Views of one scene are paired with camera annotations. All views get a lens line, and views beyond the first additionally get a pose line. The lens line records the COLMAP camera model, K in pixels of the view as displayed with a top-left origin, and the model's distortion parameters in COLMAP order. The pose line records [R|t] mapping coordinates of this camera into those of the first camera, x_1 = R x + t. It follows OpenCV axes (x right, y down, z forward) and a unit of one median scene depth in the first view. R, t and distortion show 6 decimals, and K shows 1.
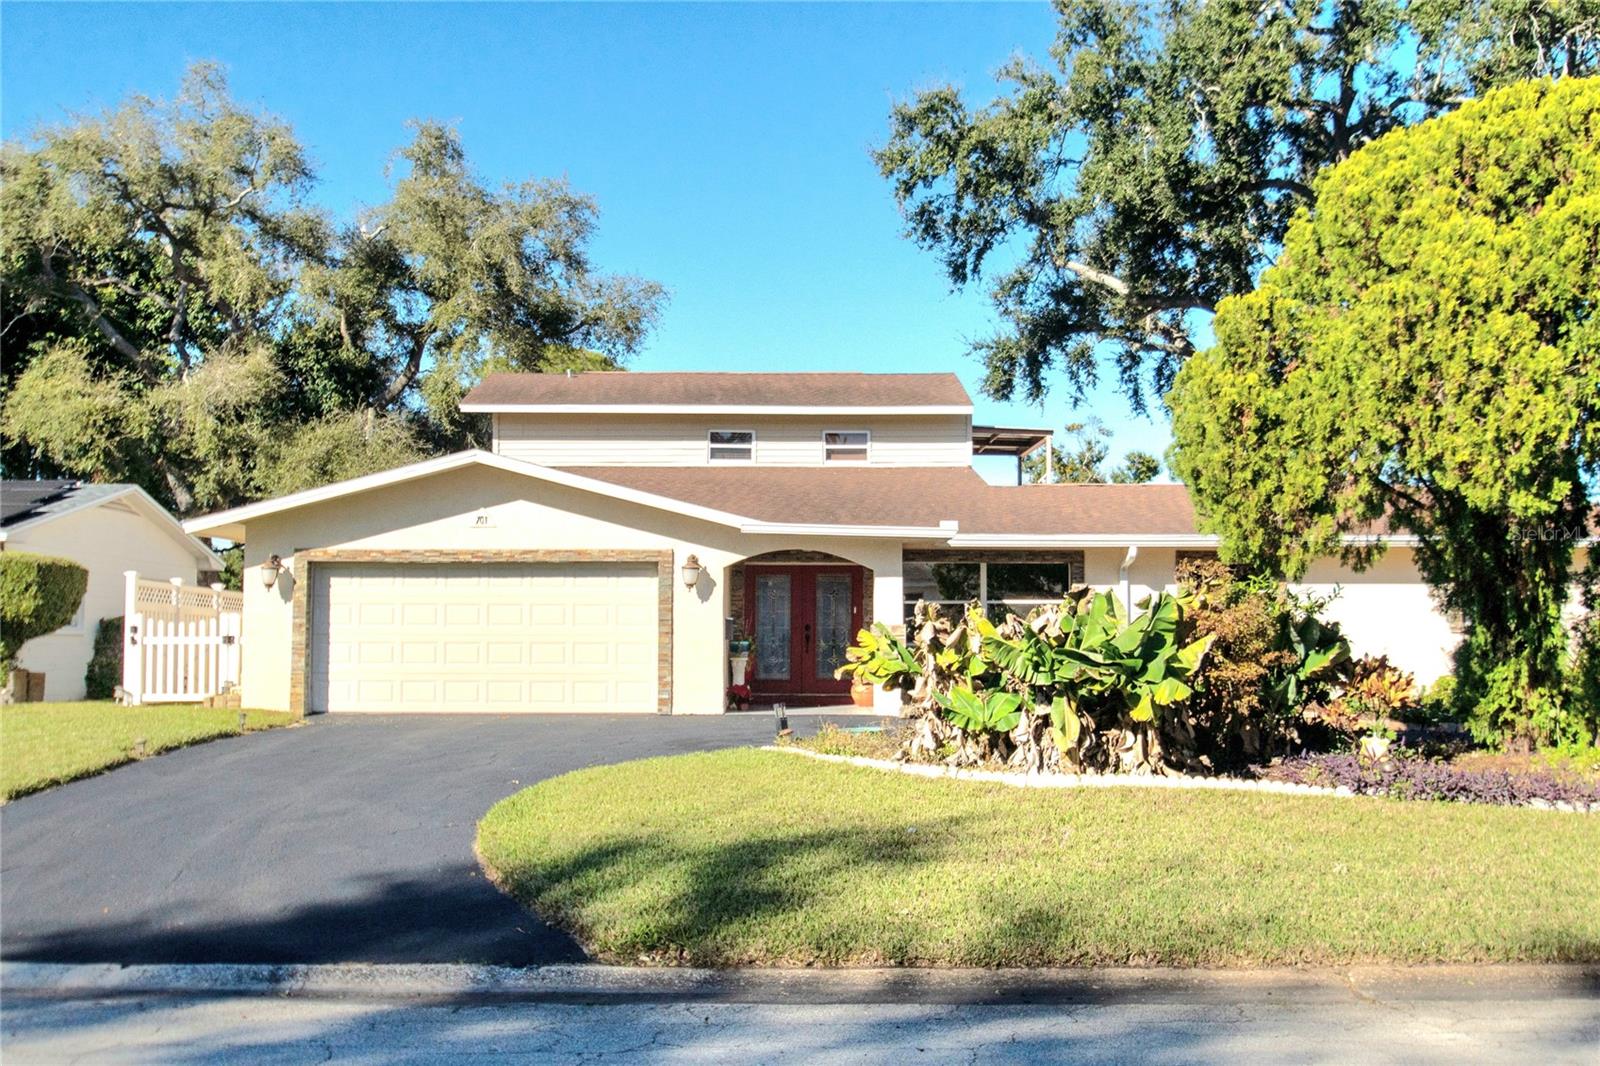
lens RADIAL K [[1526.2, 0, 800.0], [0, 1526.2, 533.0], [0, 0, 1]] dist [0.012105, -0.002462]
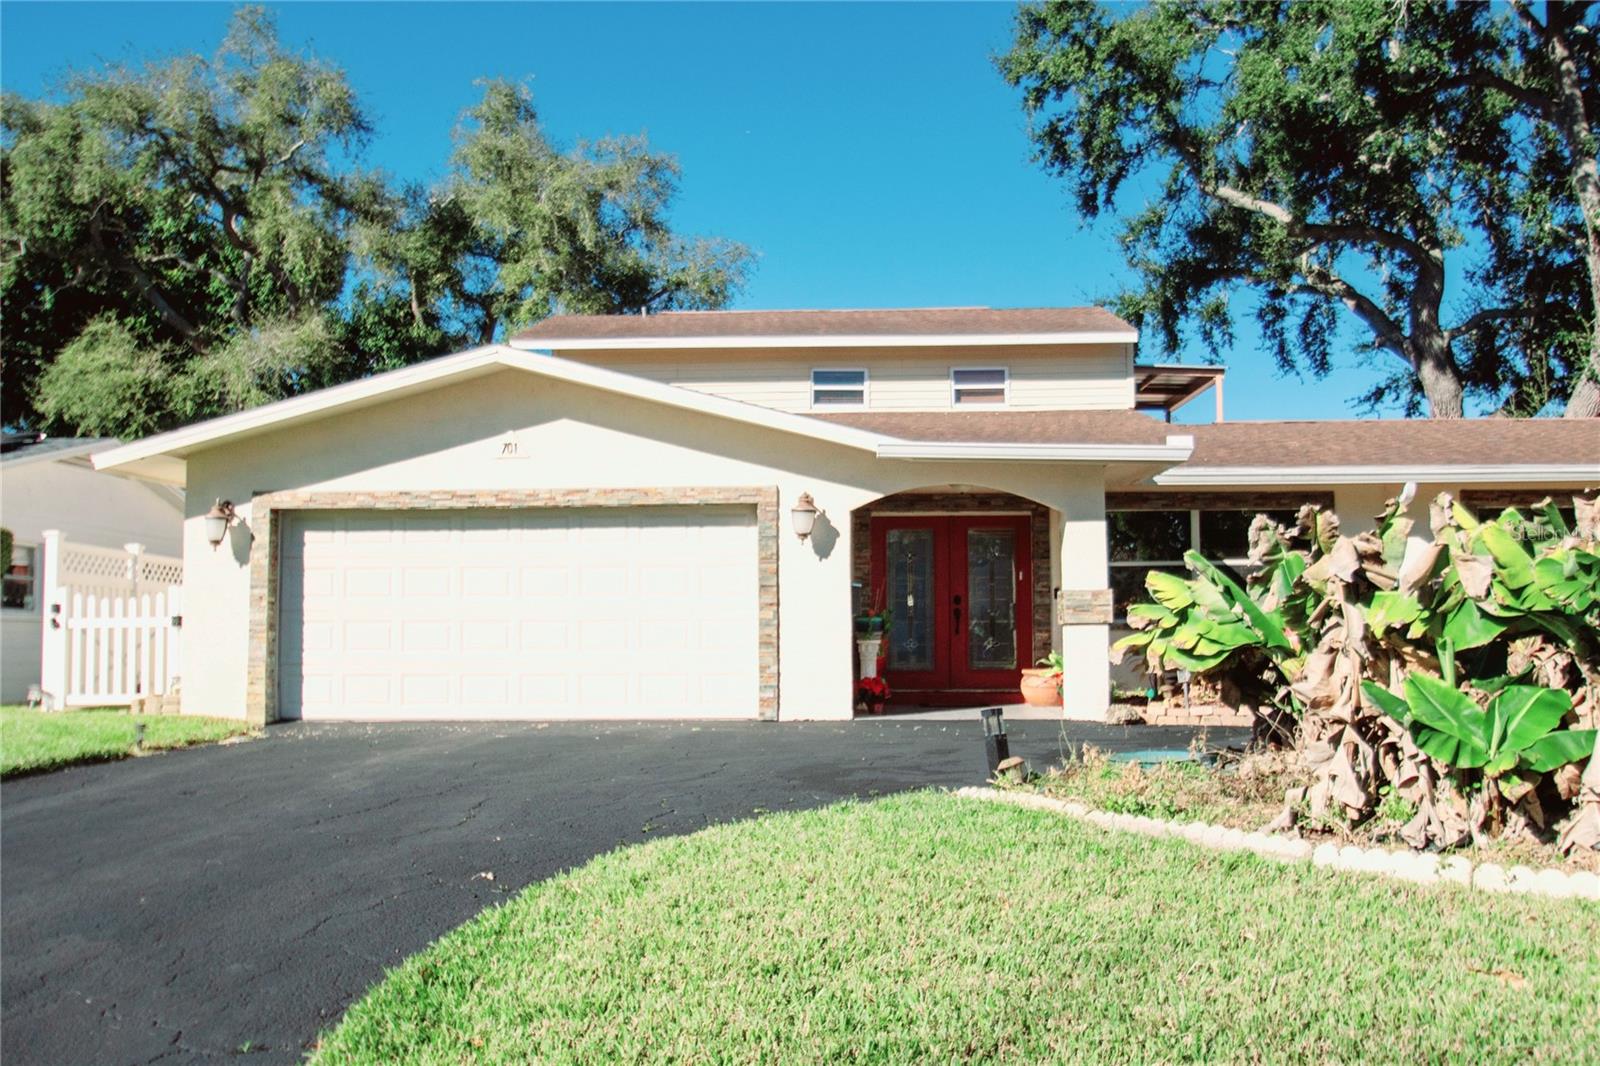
lens RADIAL K [[1448.1, 0, 800.0], [0, 1448.1, 533.0], [0, 0, 1]] dist [0.009637, 0.014747]
pose [[0.998450, -0.011743, -0.054396, -0.018663], [0.011628, 0.999929, -0.002432, 0.017366], [0.054421, 0.001796, 0.998516, 0.168239]]
